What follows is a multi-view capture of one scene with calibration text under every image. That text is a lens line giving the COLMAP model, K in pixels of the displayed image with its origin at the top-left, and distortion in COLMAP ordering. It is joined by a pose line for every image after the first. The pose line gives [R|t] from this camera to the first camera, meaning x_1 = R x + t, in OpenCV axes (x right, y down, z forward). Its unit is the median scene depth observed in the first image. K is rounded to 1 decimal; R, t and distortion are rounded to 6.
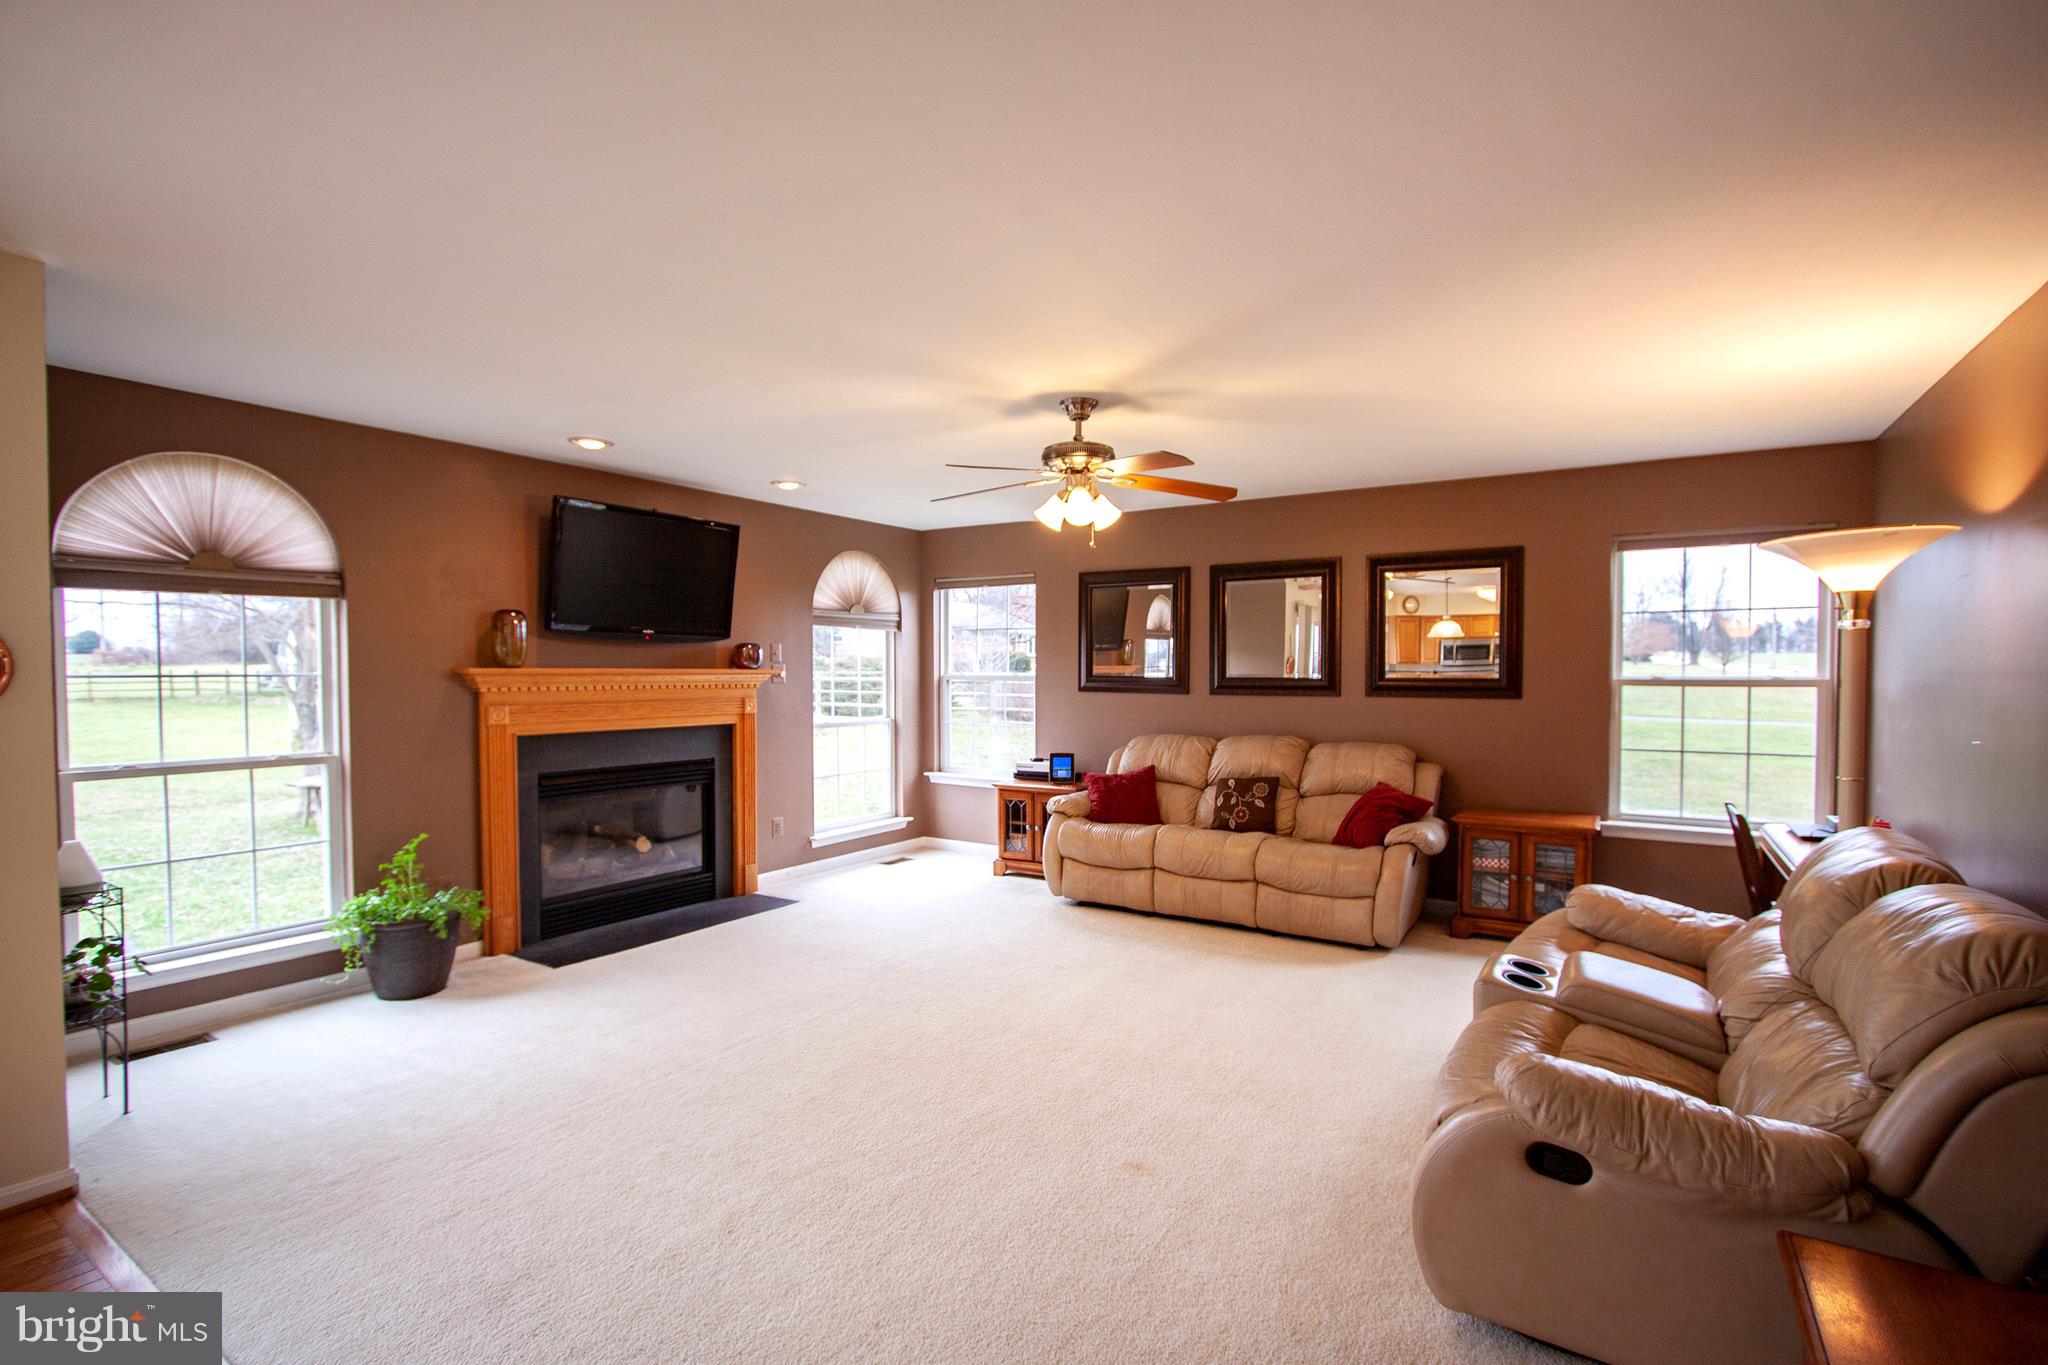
lens RADIAL K [[946.0, 0, 1033.1], [0, 946.0, 698.8], [0, 0, 1]] dist [-0.013698, 0.000504]
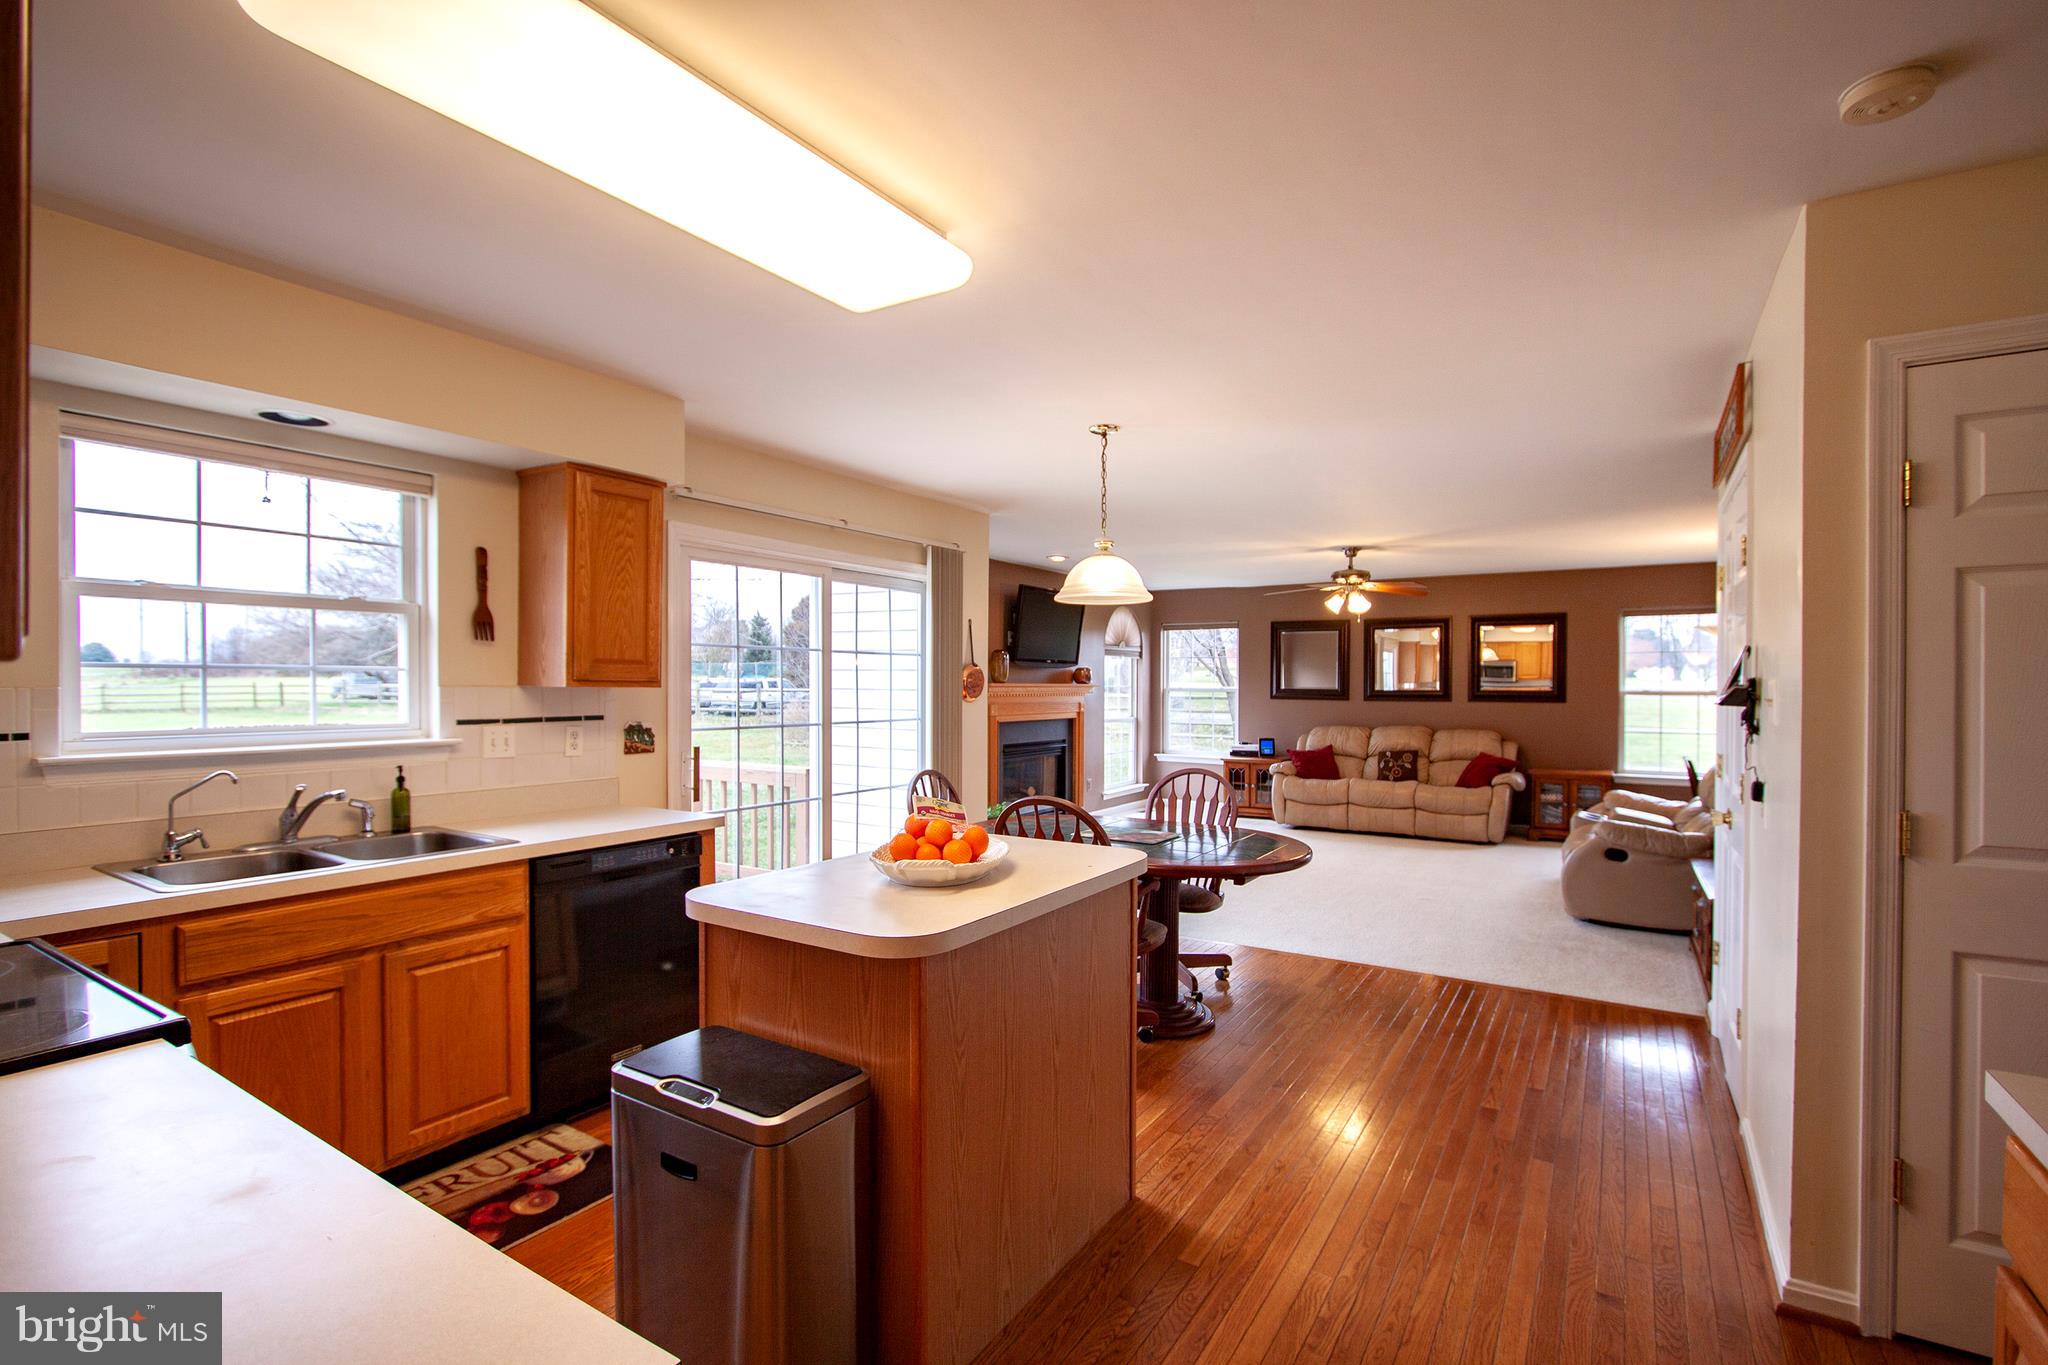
lens RADIAL K [[946.0, 0, 1033.1], [0, 946.0, 698.8], [0, 0, 1]] dist [-0.013698, 0.000504]
pose [[0.999931, 0.001758, 0.011591, -0.426283], [-0.001594, 0.999898, -0.014221, 0.017643], [-0.011615, 0.014201, 0.999832, -0.632362]]
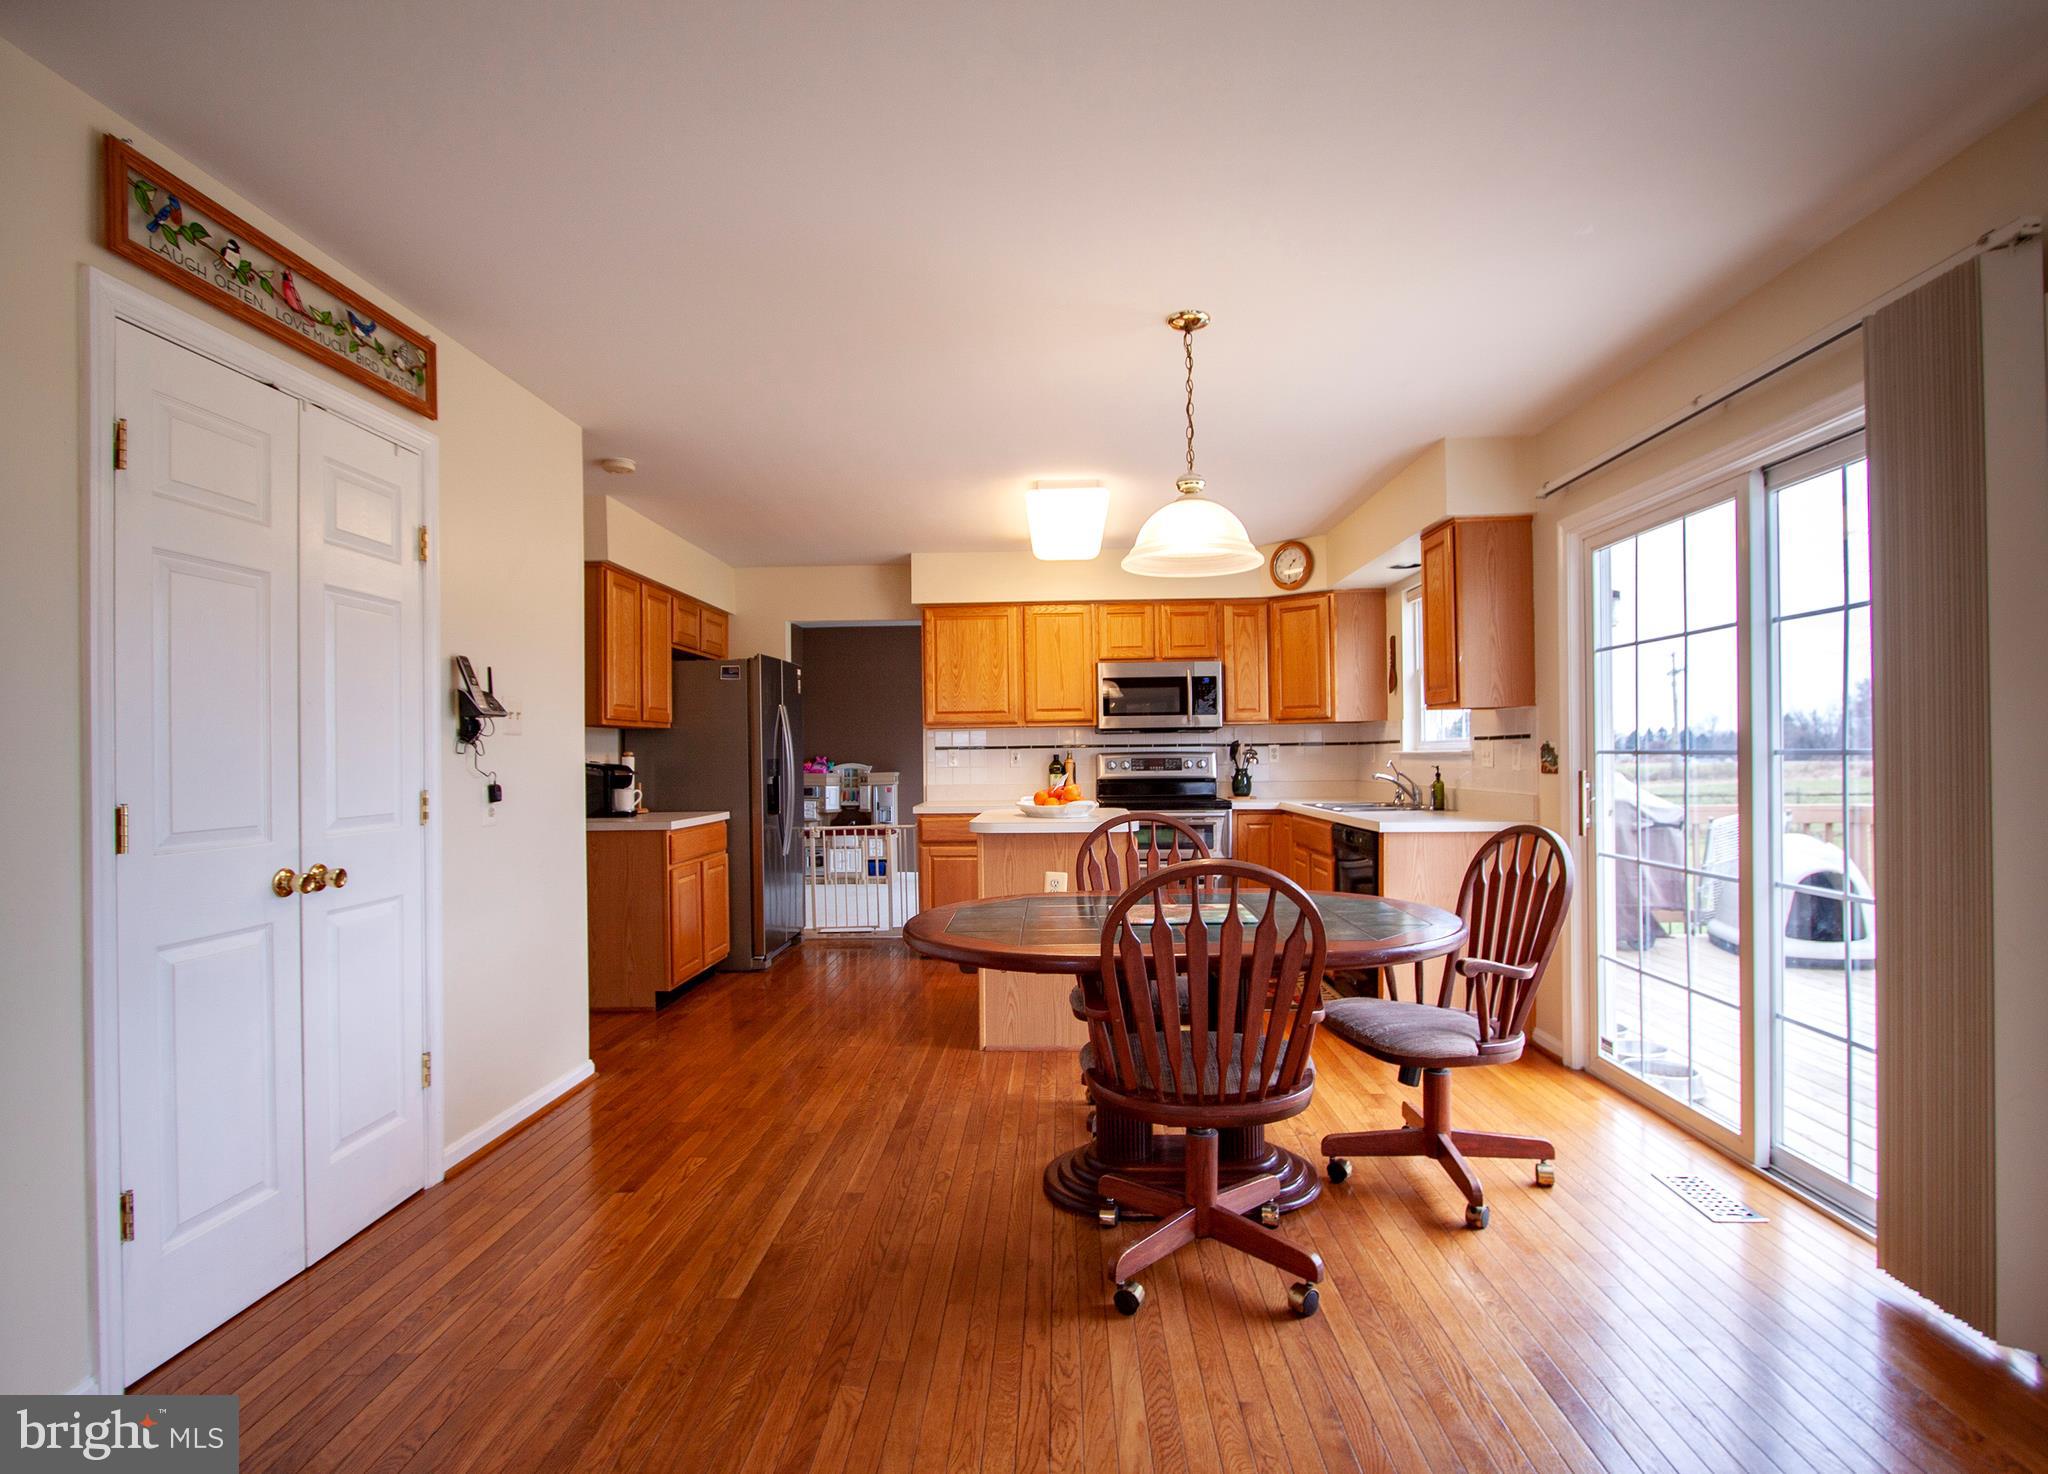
lens RADIAL K [[1024.2, 0, 1033.1], [0, 1024.2, 750.2], [0, 0, 1]] dist [-0.010820, -0.000124]
pose [[-0.858395, 0.006799, -0.512944, -0.018263], [-0.004165, 0.999787, 0.020221, 0.018397], [0.512972, 0.019494, -0.858184, 0.496635]]
